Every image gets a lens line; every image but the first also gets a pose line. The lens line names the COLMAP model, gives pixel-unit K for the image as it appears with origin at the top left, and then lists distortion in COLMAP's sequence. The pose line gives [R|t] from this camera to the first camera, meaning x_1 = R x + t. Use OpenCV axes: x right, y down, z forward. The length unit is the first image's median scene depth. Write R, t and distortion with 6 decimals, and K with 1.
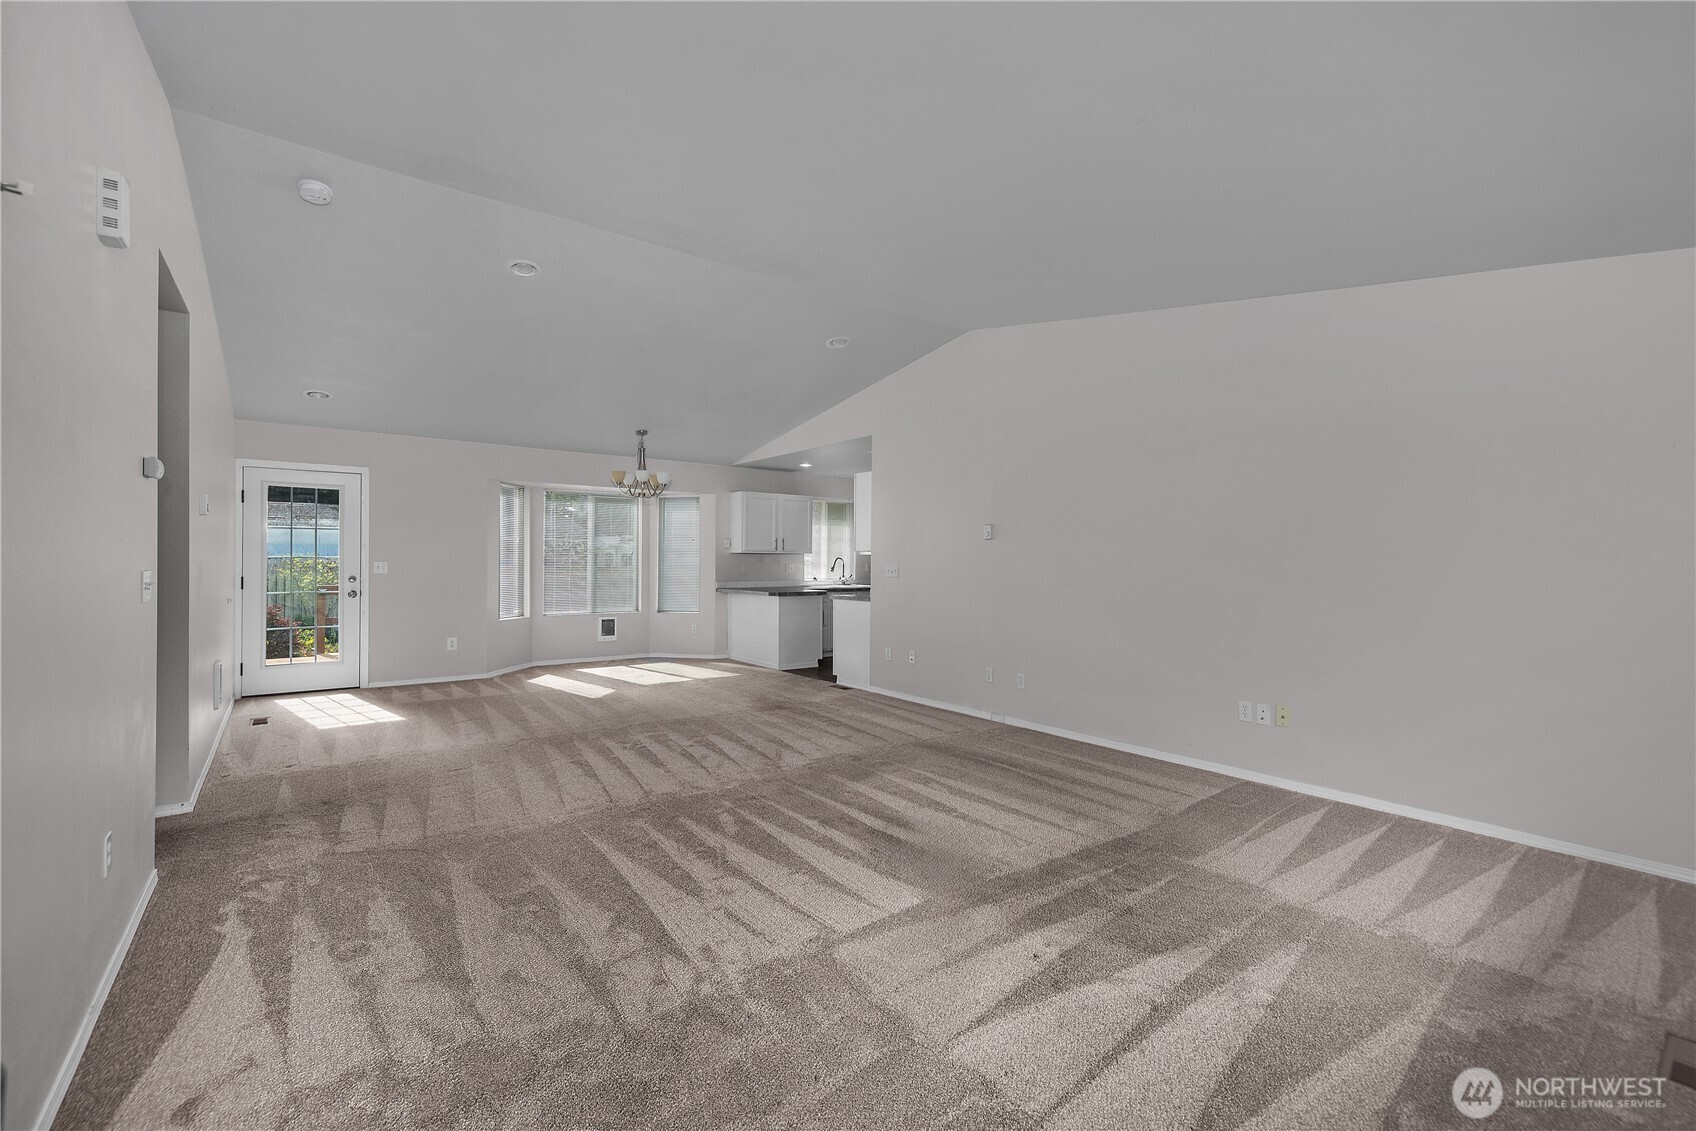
lens RADIAL K [[725.0, 0, 838.3], [0, 725.0, 562.3], [0, 0, 1]] dist [0.002098, 0.000057]
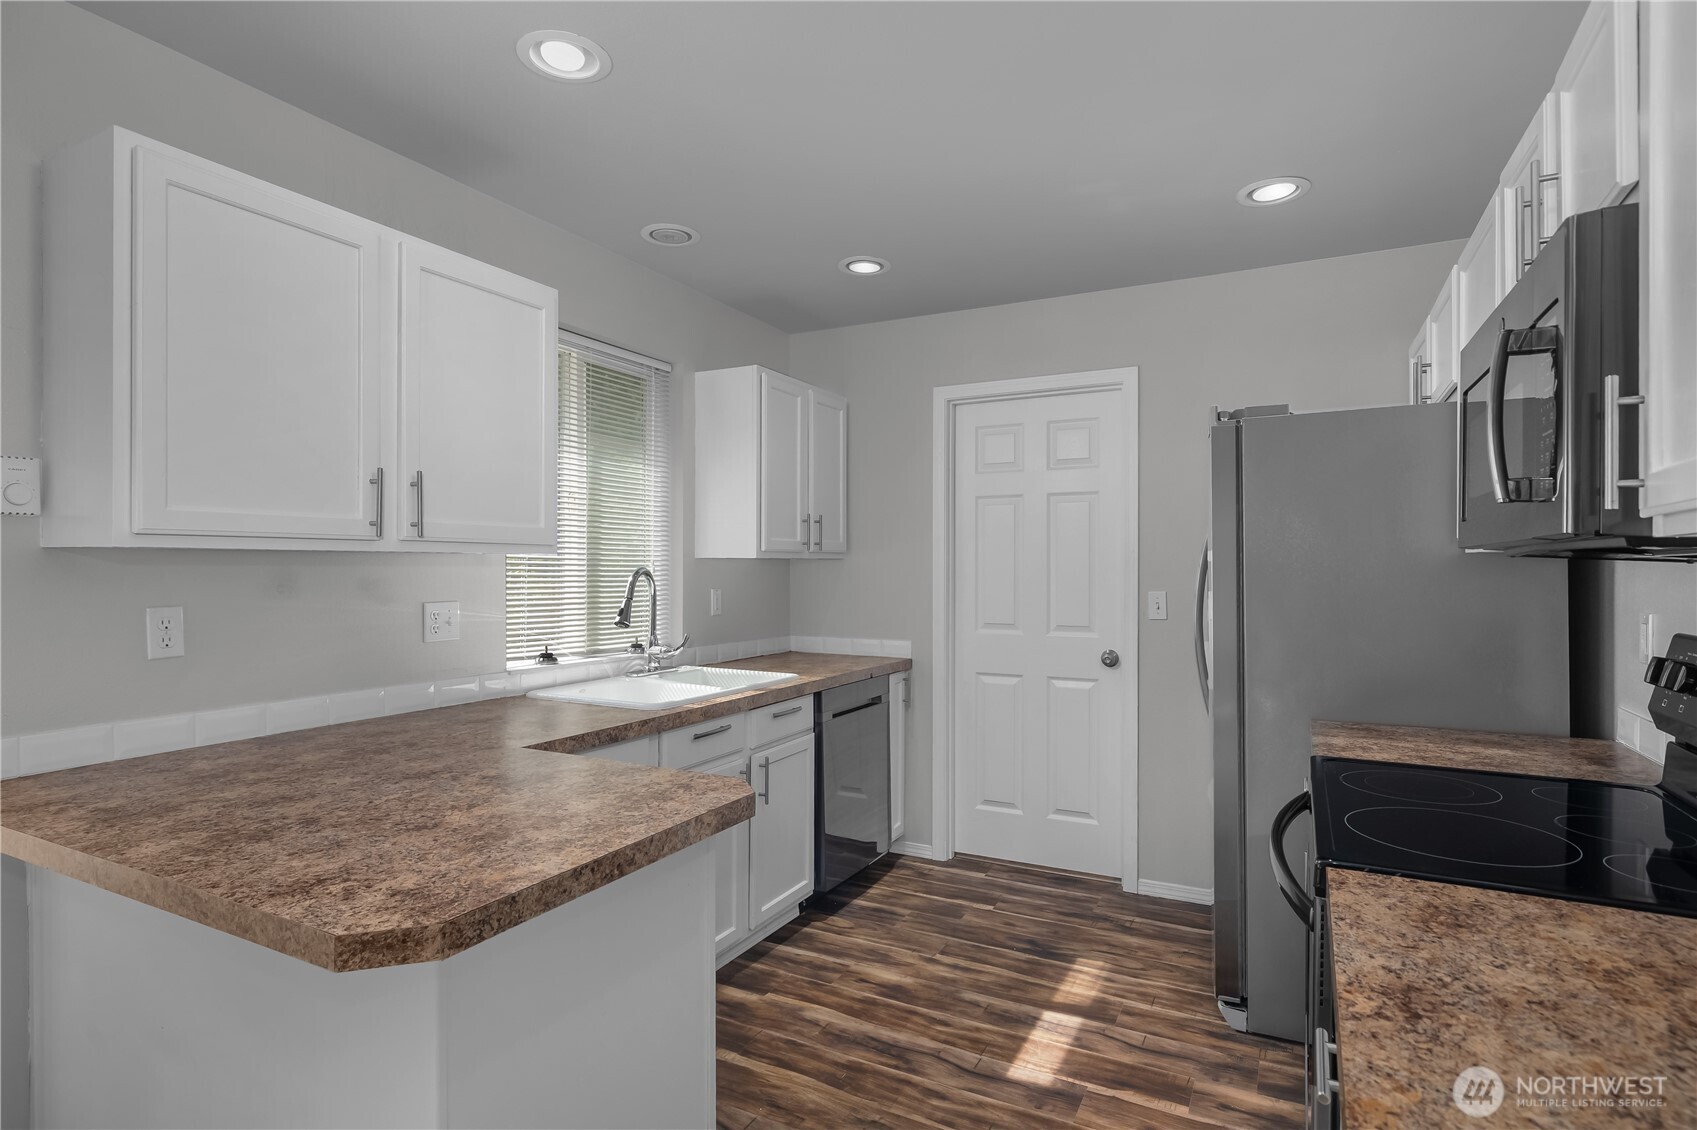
lens RADIAL K [[848.2, 0, 848.6], [0, 848.2, 564.9], [0, 0, 1]] dist [0.002784, -0.000315]
pose [[0.904518, -0.006410, 0.426388, -0.073338], [0.007636, 0.999970, -0.001165, -0.008646], [-0.426368, 0.004310, 0.904539, 0.800658]]
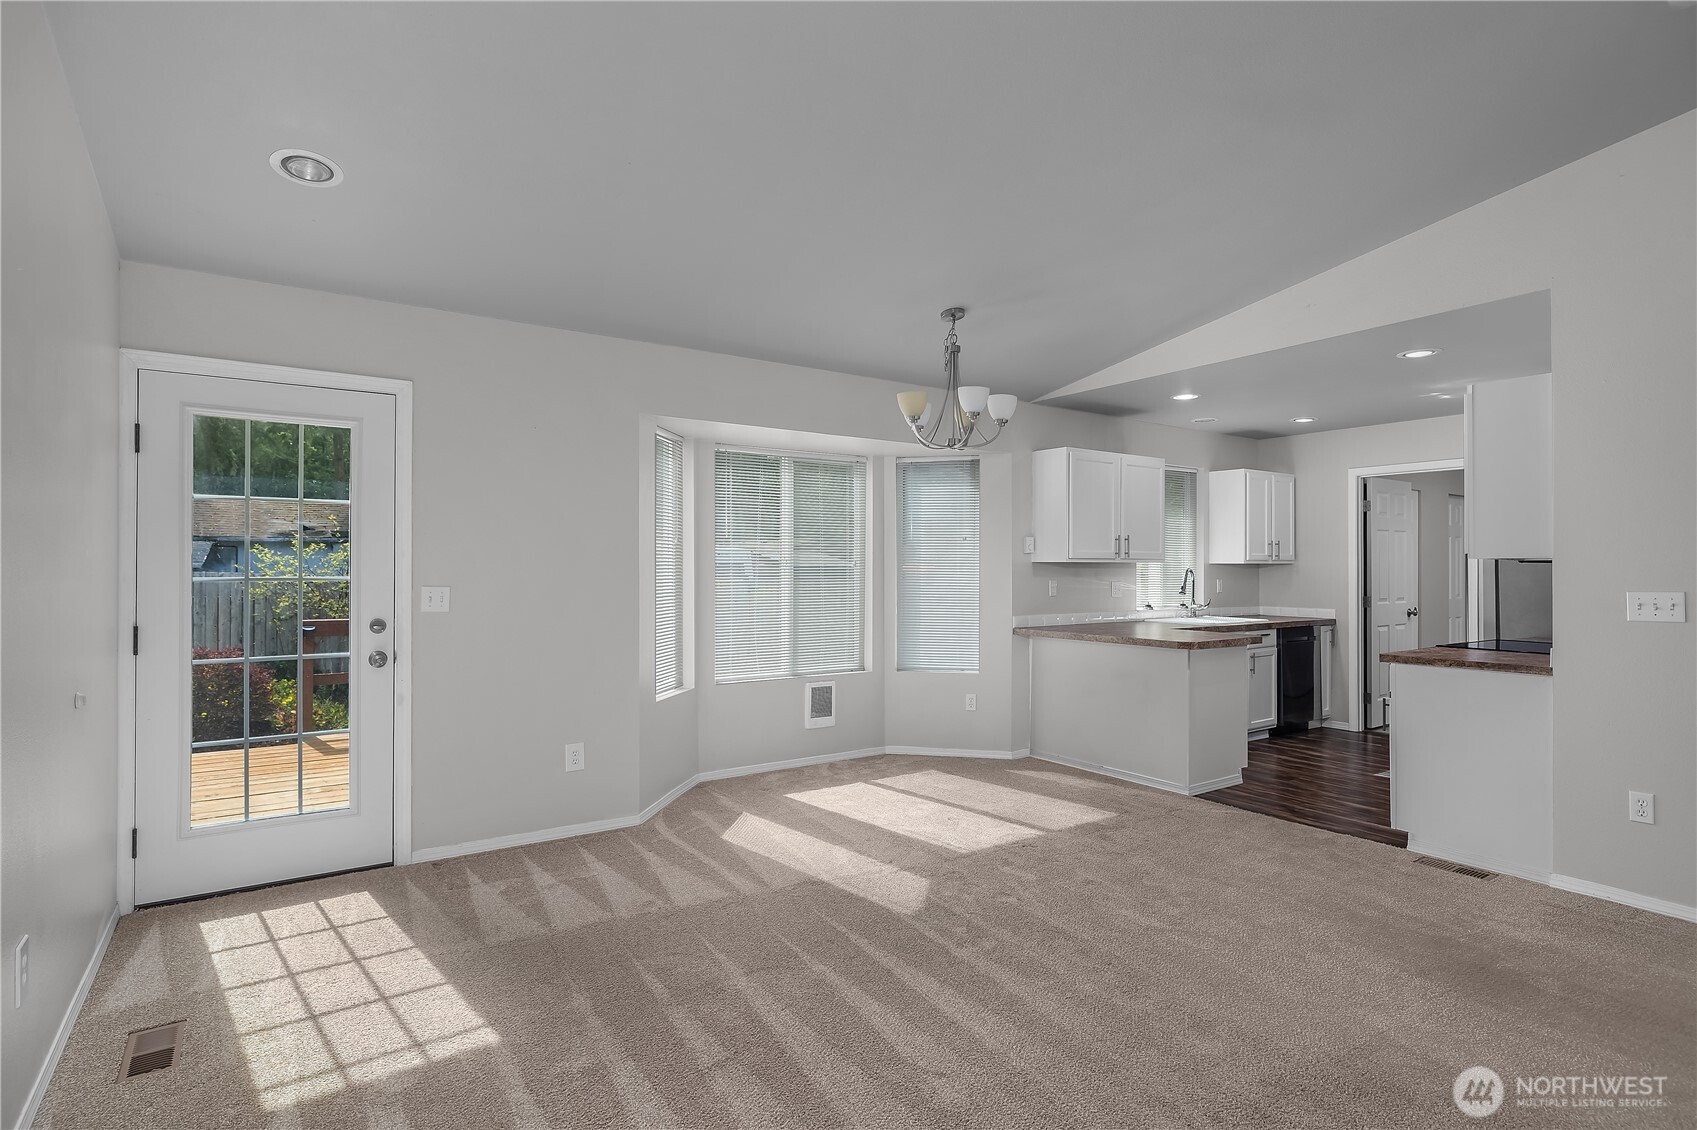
lens RADIAL K [[848.2, 0, 844.6], [0, 848.2, 565.6], [0, 0, 1]] dist [0.002784, -0.000315]
pose [[0.998537, -0.005586, -0.053775, -0.269063], [0.005212, 0.999961, -0.007103, -0.007330], [0.053813, 0.006813, 0.998528, 0.373698]]
